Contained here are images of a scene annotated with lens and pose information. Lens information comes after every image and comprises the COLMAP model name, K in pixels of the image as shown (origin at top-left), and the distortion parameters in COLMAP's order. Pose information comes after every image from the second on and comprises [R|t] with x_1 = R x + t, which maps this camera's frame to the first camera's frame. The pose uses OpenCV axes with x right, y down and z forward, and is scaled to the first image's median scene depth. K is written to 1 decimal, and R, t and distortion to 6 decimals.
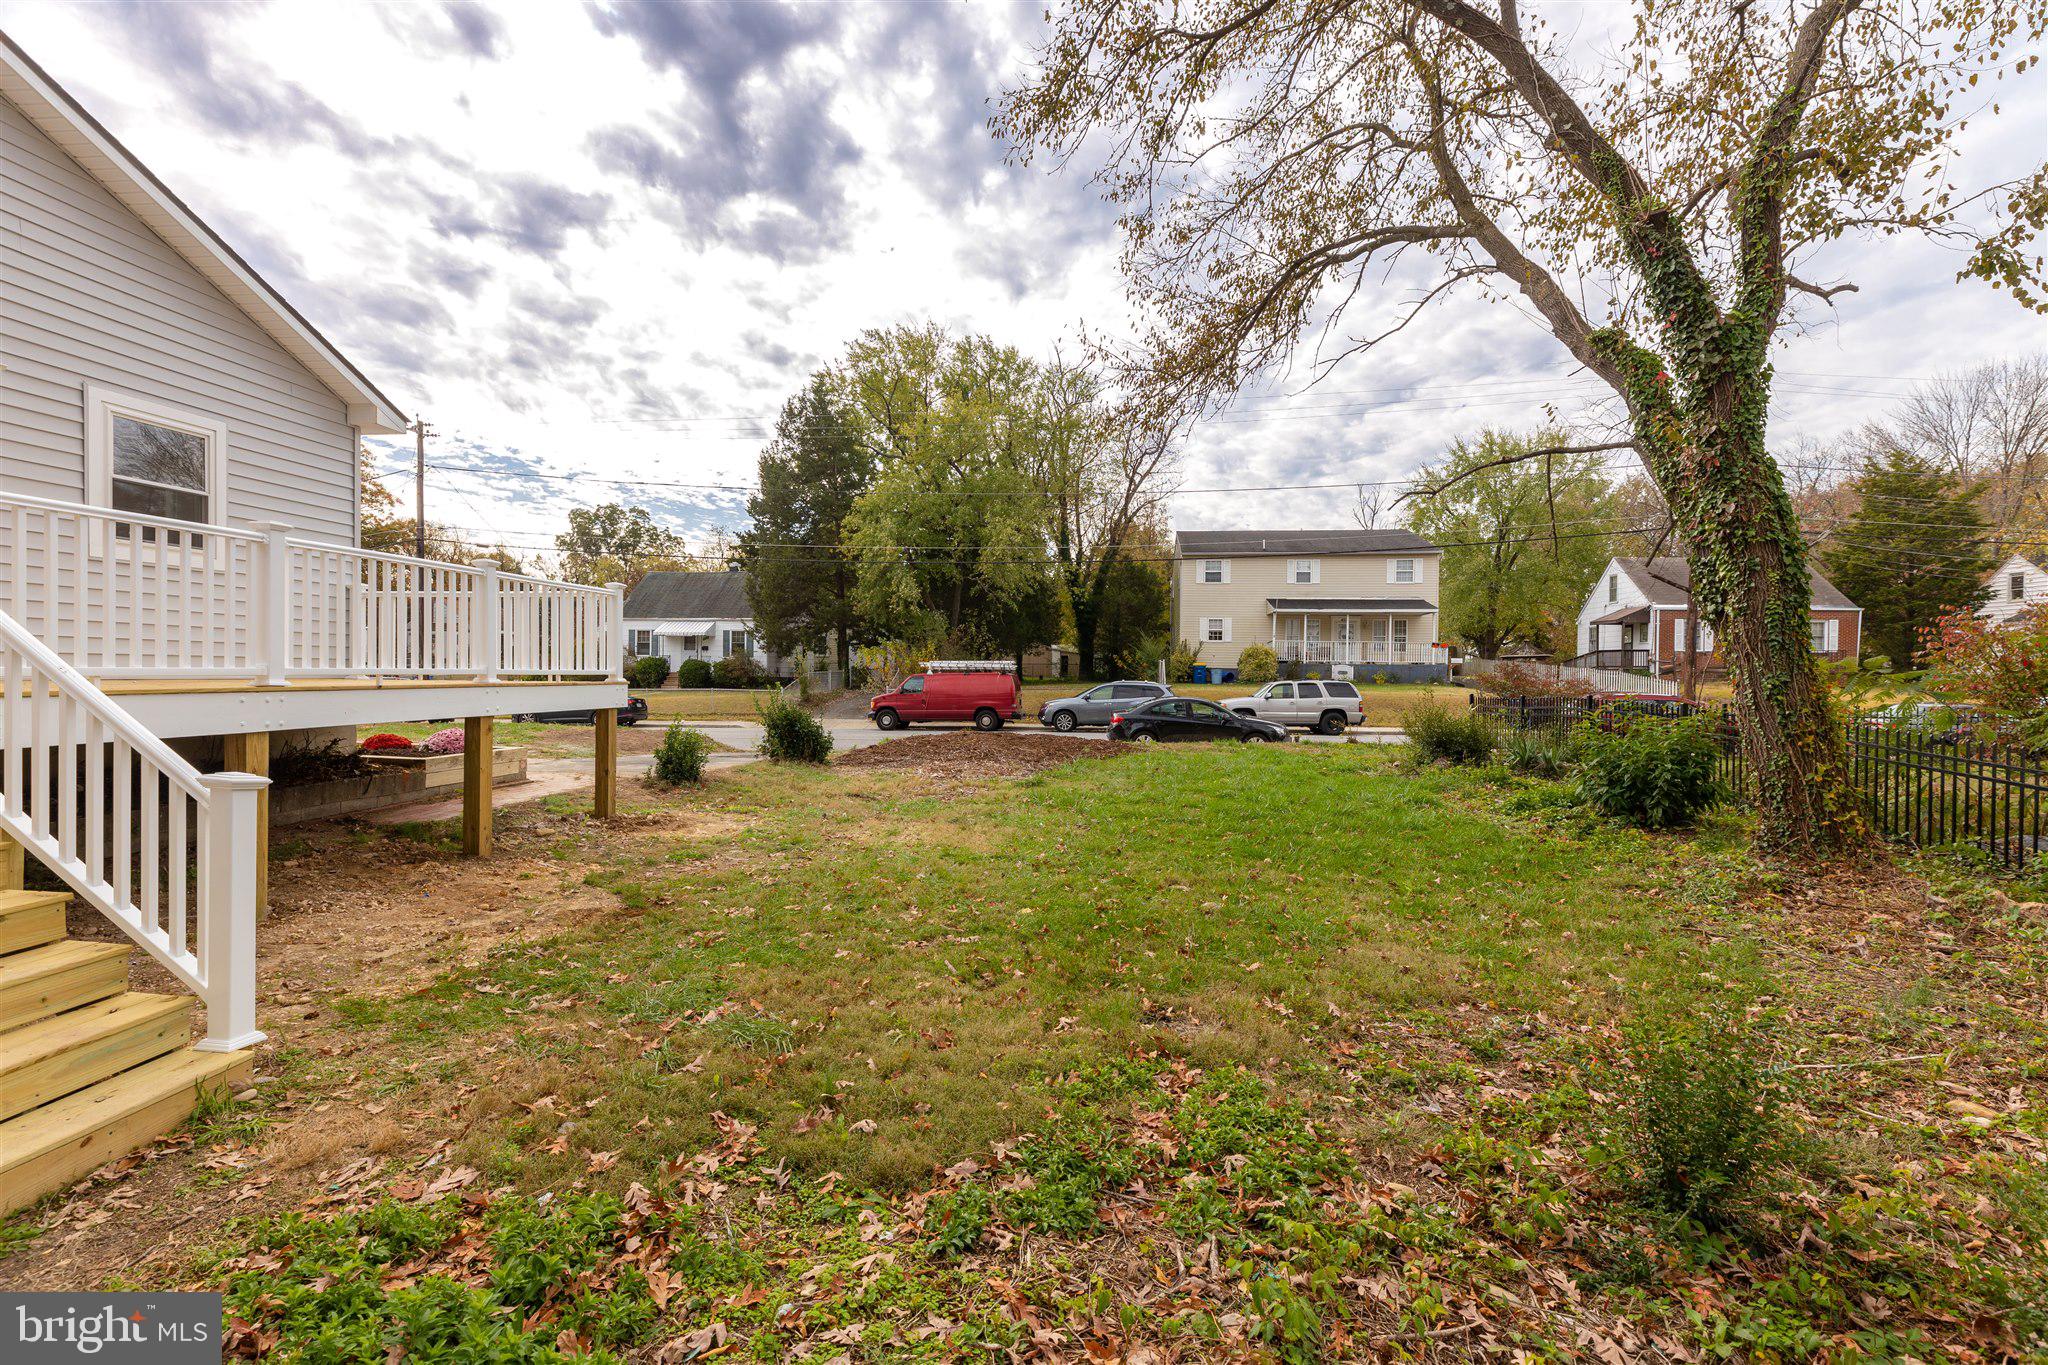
lens RADIAL K [[922.6, 0, 1019.7], [0, 922.6, 675.8], [0, 0, 1]] dist [0.002685, 0.000476]
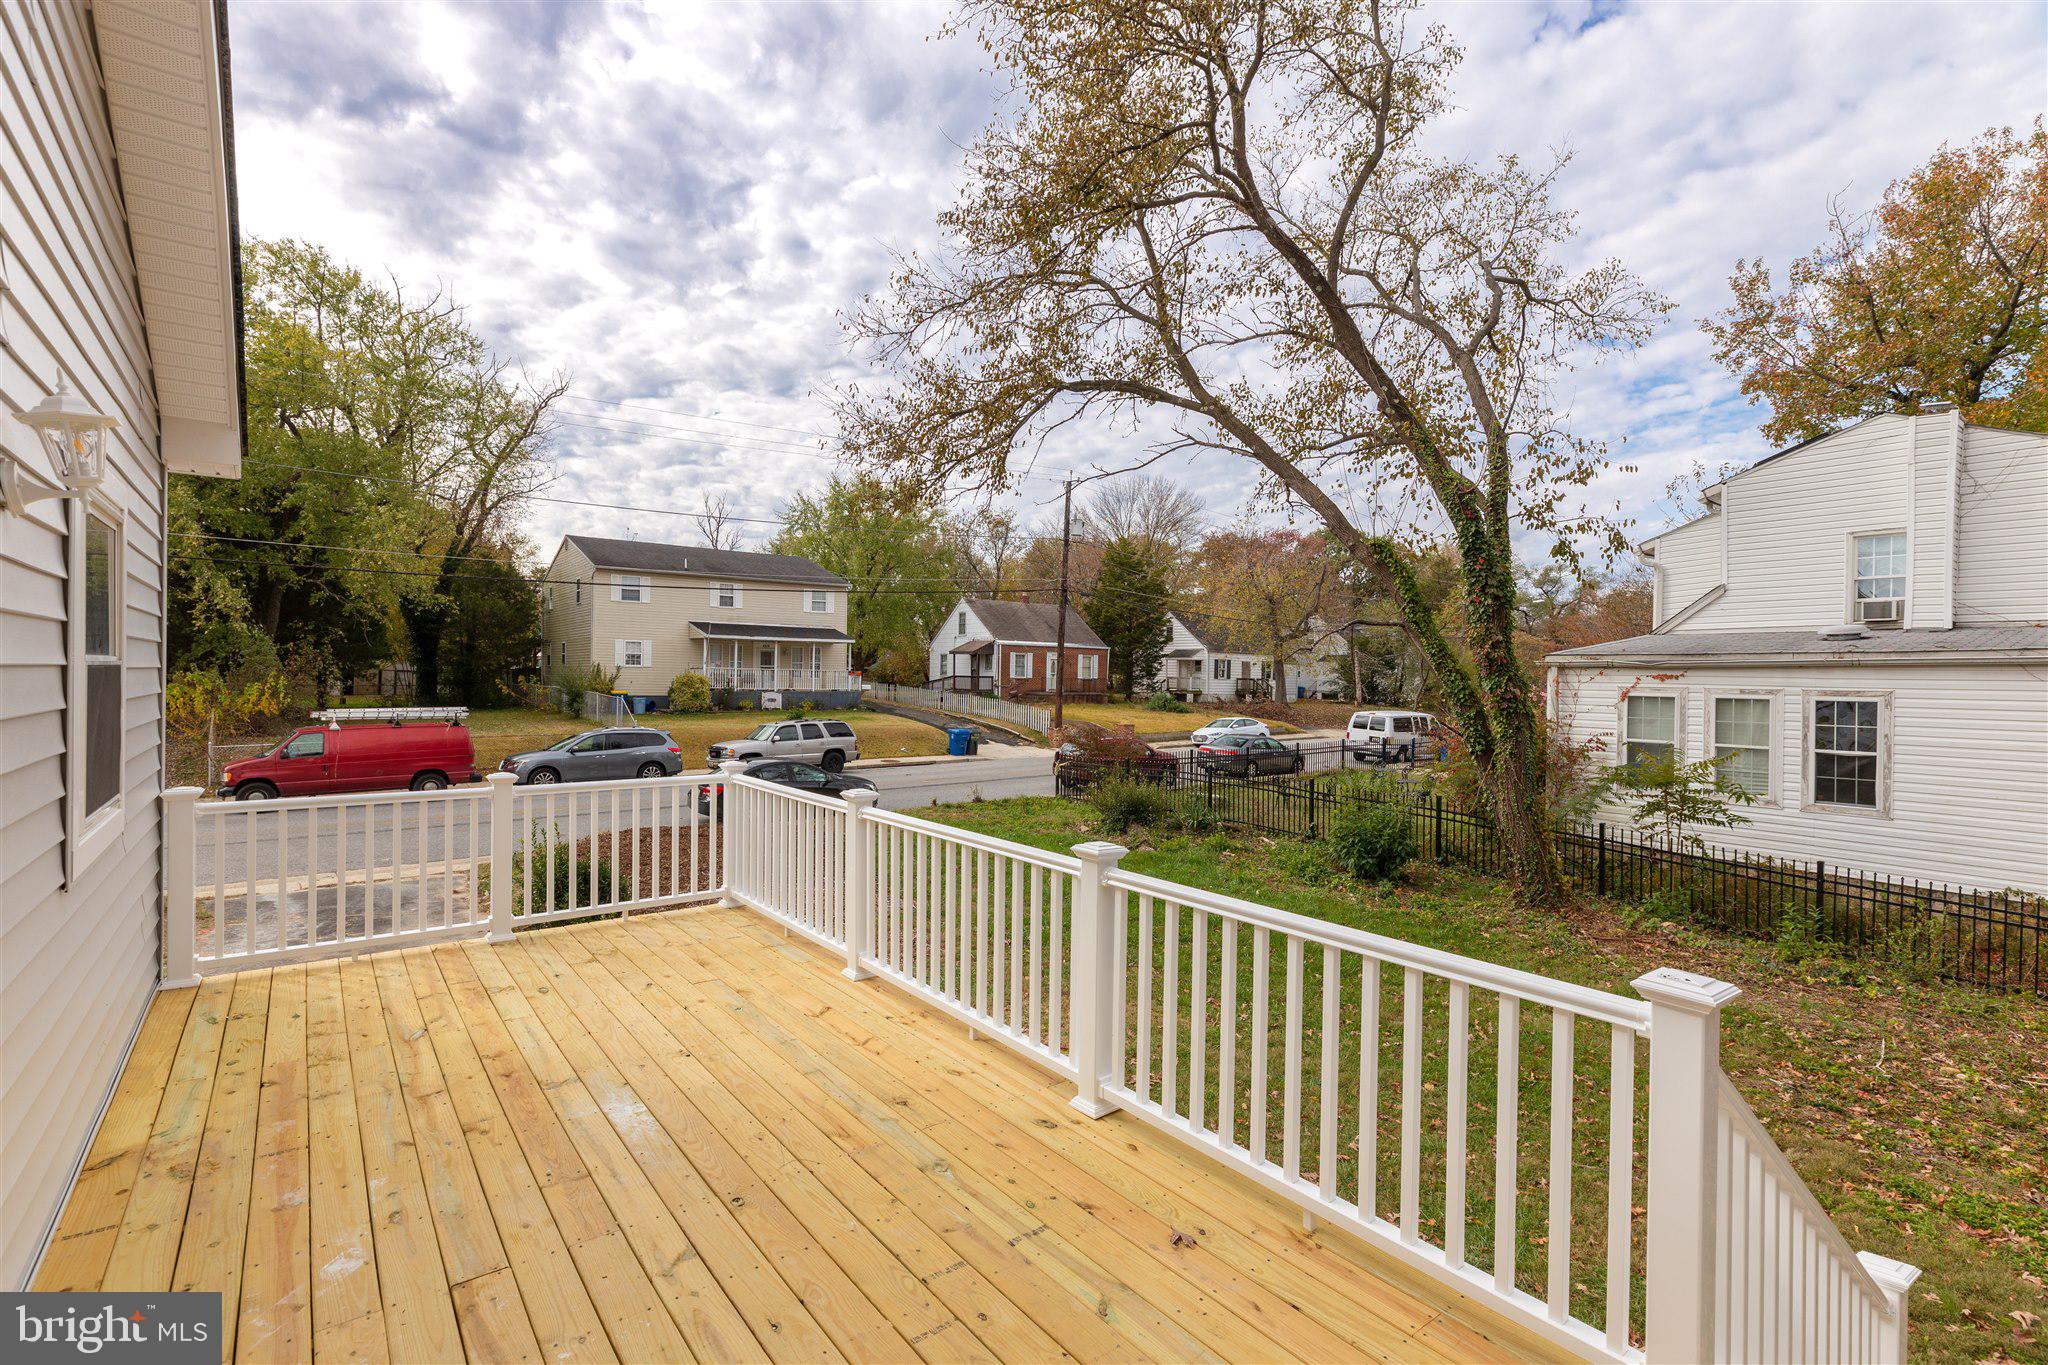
lens RADIAL K [[936.7, 0, 1026.2], [0, 936.7, 681.9], [0, 0, 1]] dist [0.001310, -0.000253]
pose [[0.716065, -0.005129, 0.698015, -0.158662], [-0.004142, 0.999924, 0.011596, -0.035021], [-0.698022, -0.011195, 0.715989, 0.072591]]
